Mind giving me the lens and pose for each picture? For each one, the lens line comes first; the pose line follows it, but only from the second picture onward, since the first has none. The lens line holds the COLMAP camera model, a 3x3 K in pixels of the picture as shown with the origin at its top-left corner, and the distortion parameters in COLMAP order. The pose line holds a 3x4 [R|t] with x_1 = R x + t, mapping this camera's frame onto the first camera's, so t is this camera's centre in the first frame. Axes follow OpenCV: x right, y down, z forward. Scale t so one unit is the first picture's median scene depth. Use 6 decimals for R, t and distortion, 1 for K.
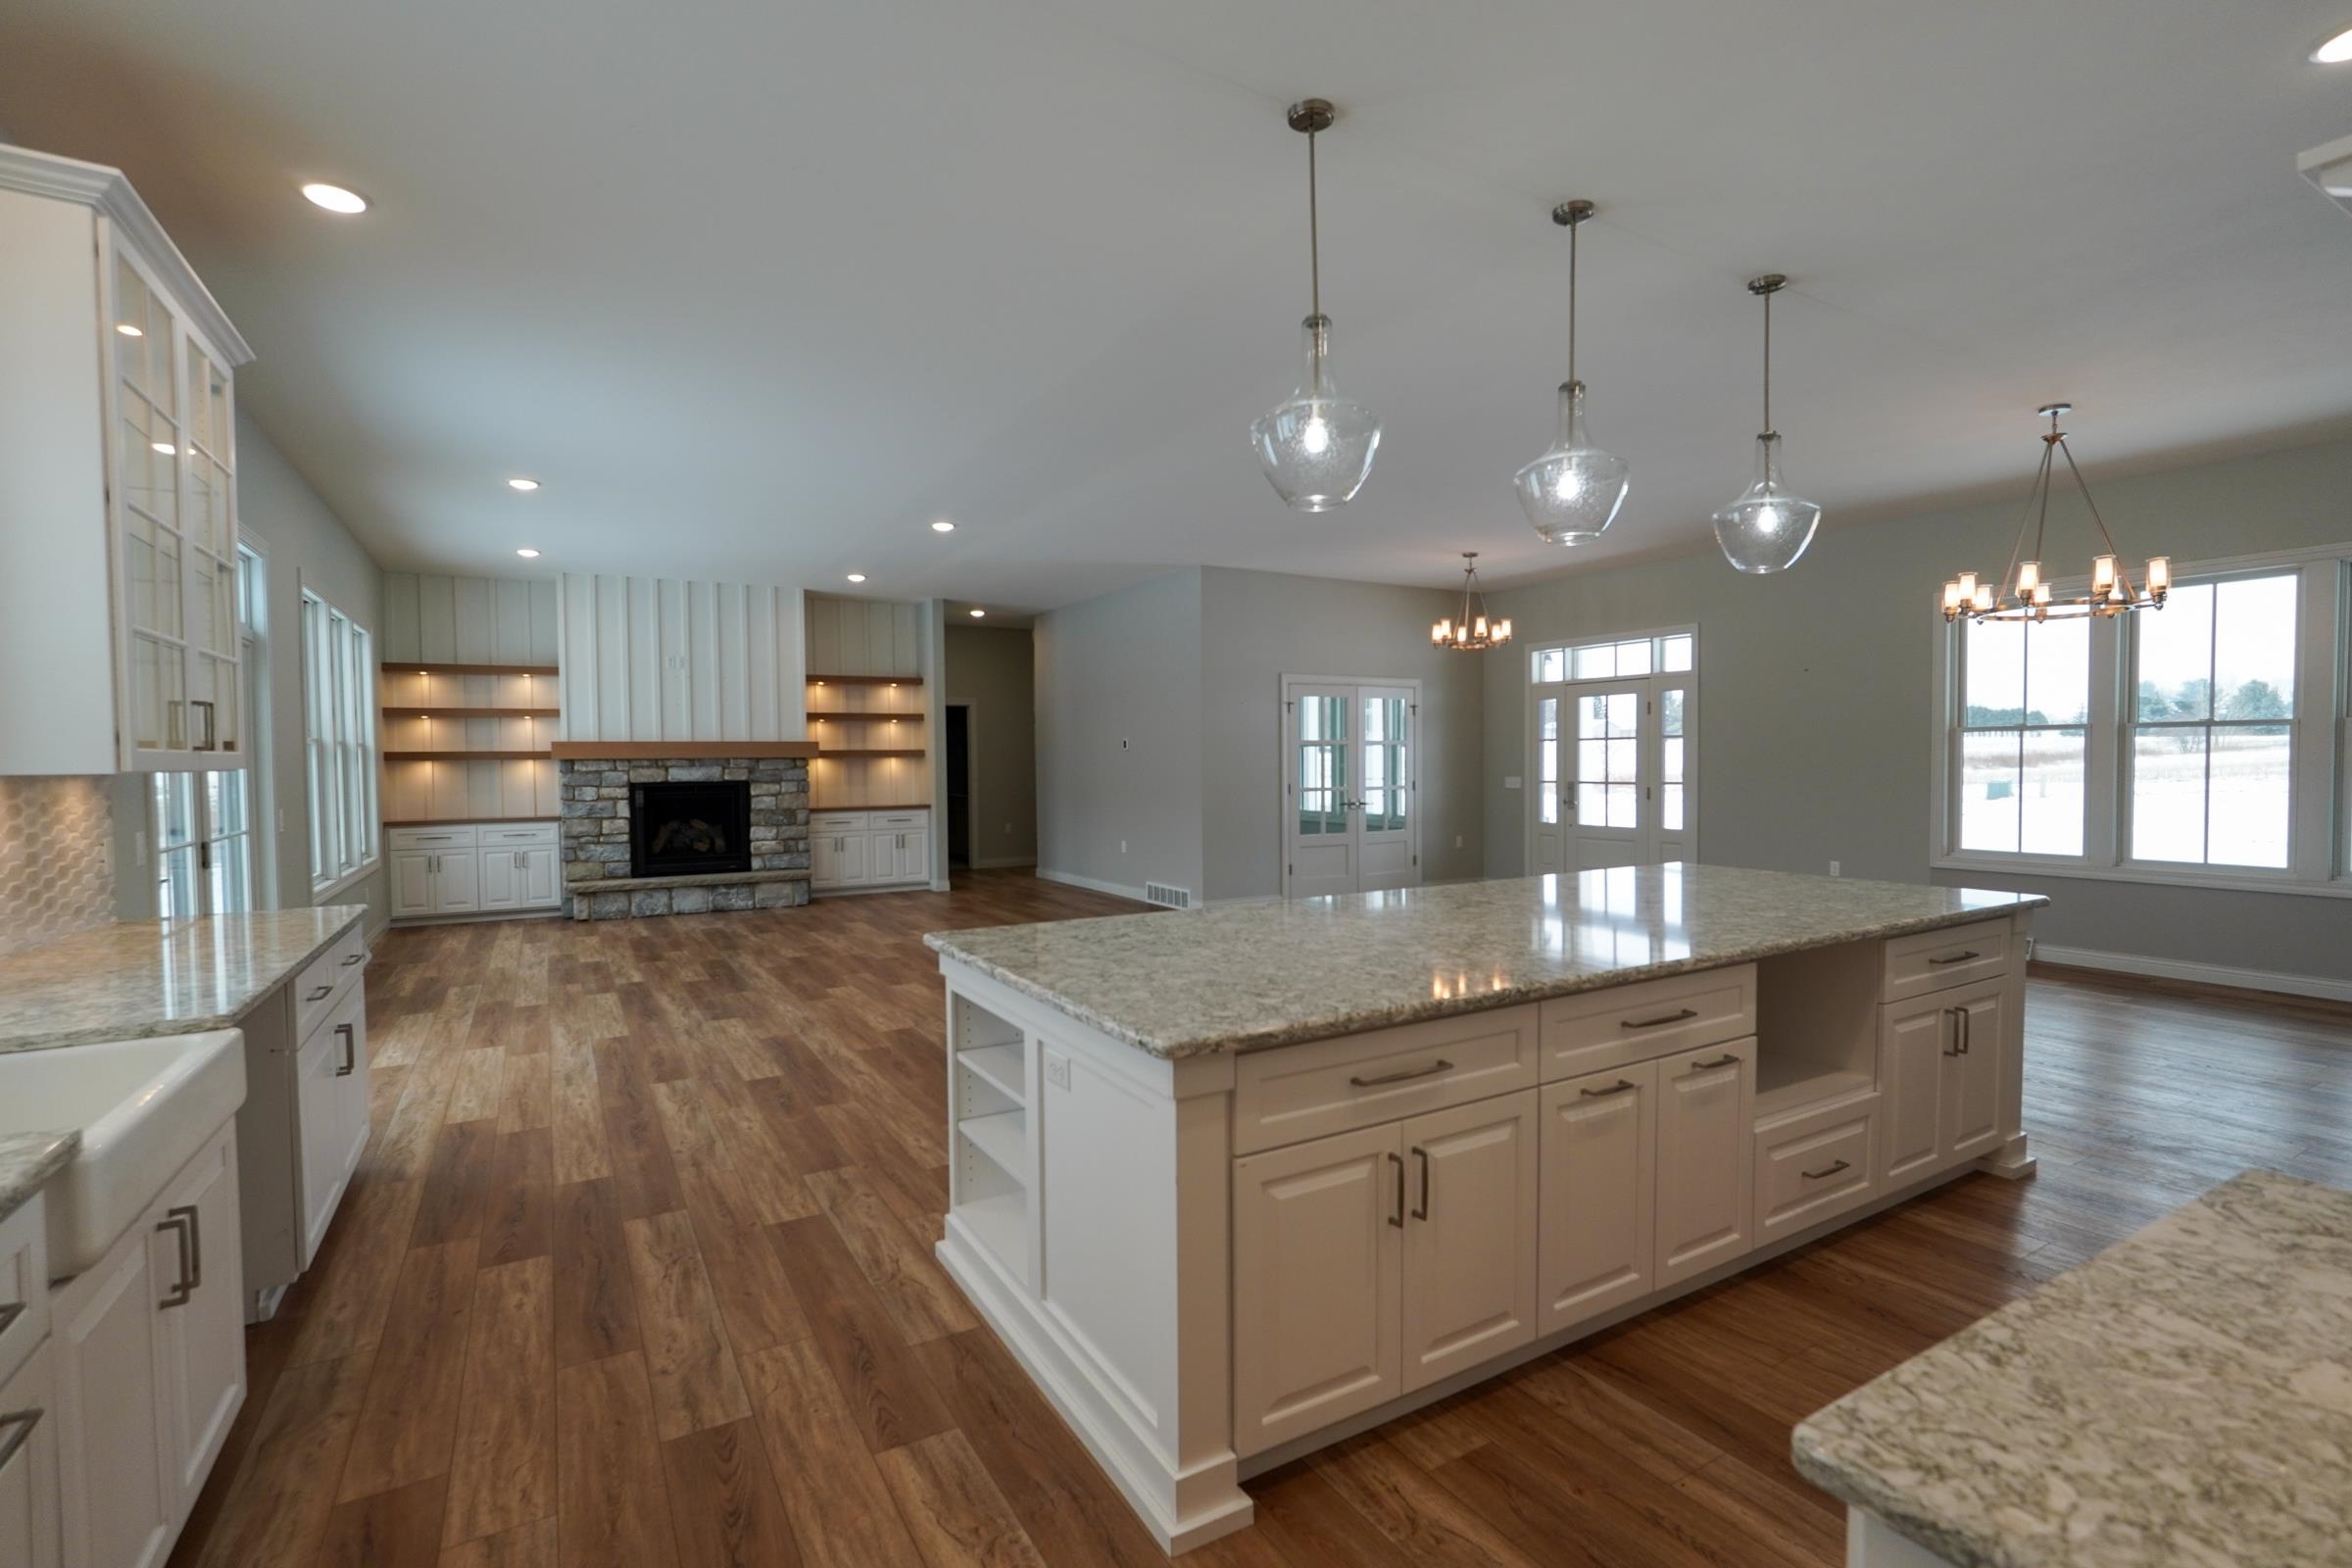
lens RADIAL K [[1068.3, 0, 1176.0], [0, 1068.3, 784.0], [0, 0, 1]] dist [-0.003244, -0.000278]
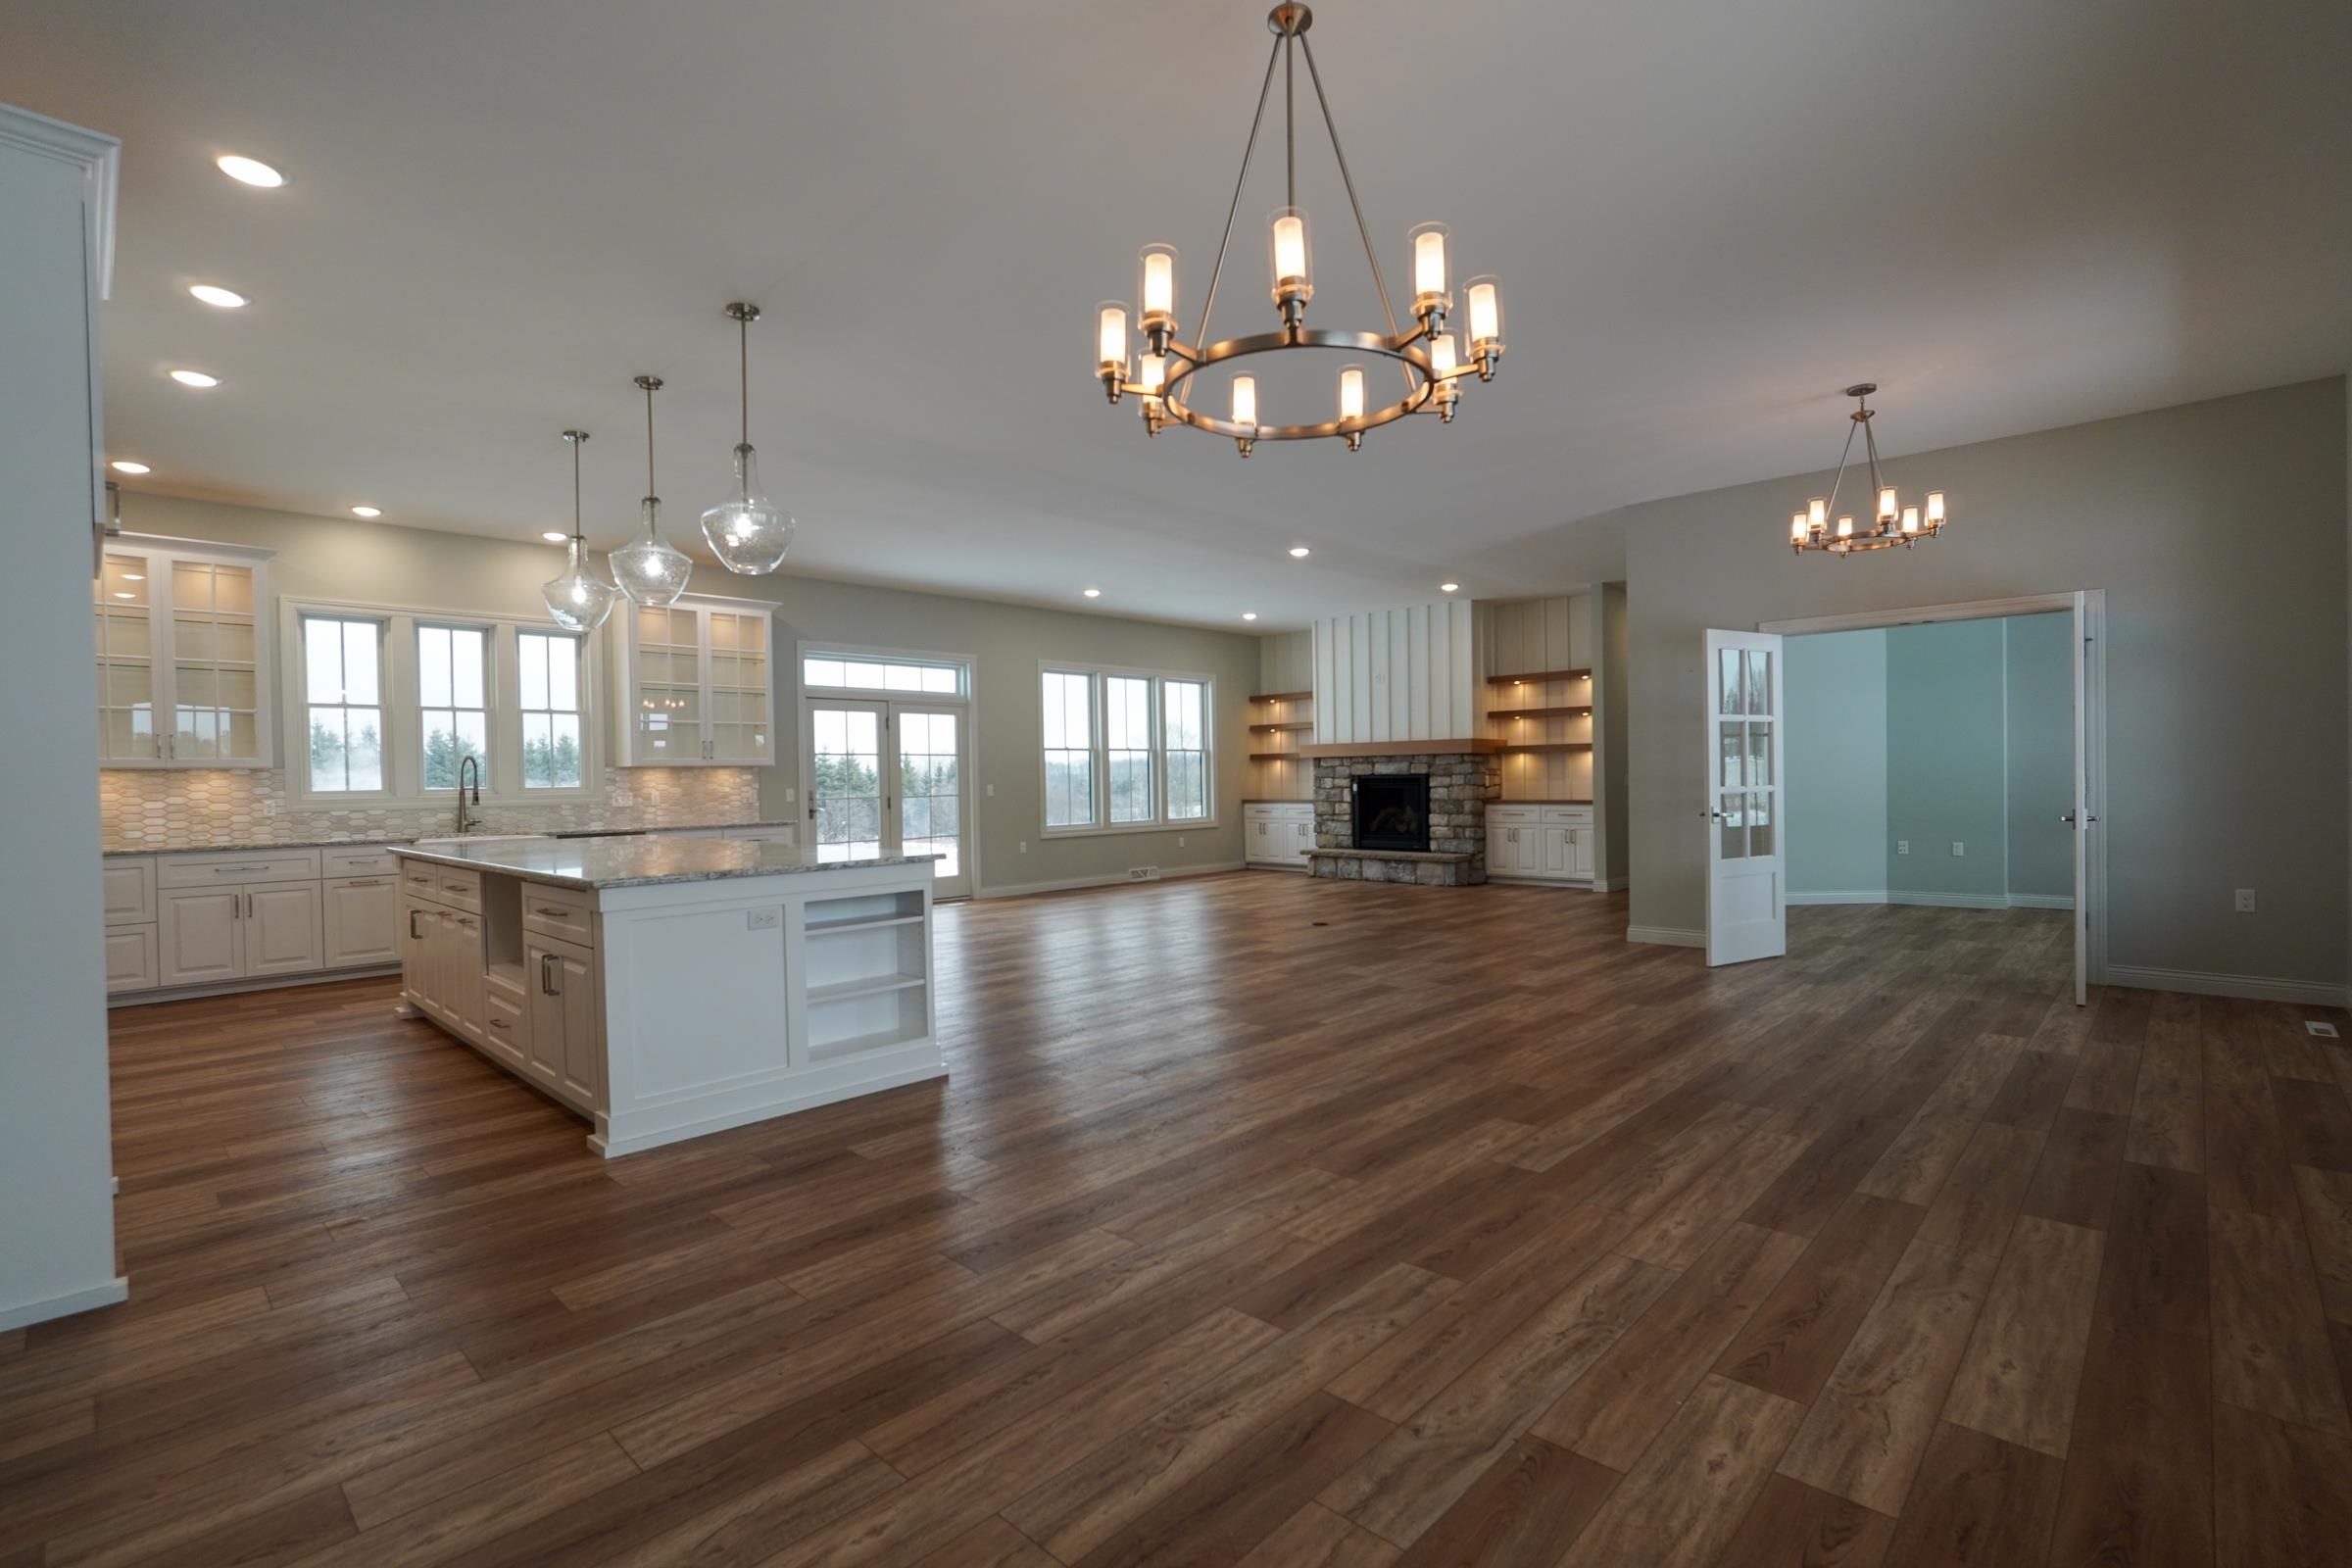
lens RADIAL K [[1068.3, 0, 1176.0], [0, 1068.3, 784.0], [0, 0, 1]] dist [-0.003244, -0.000278]
pose [[0.273195, 0.011598, -0.961889, 0.655384], [-0.009609, 0.999910, 0.009327, -0.000480], [0.961911, 0.006695, 0.273282, 0.425545]]
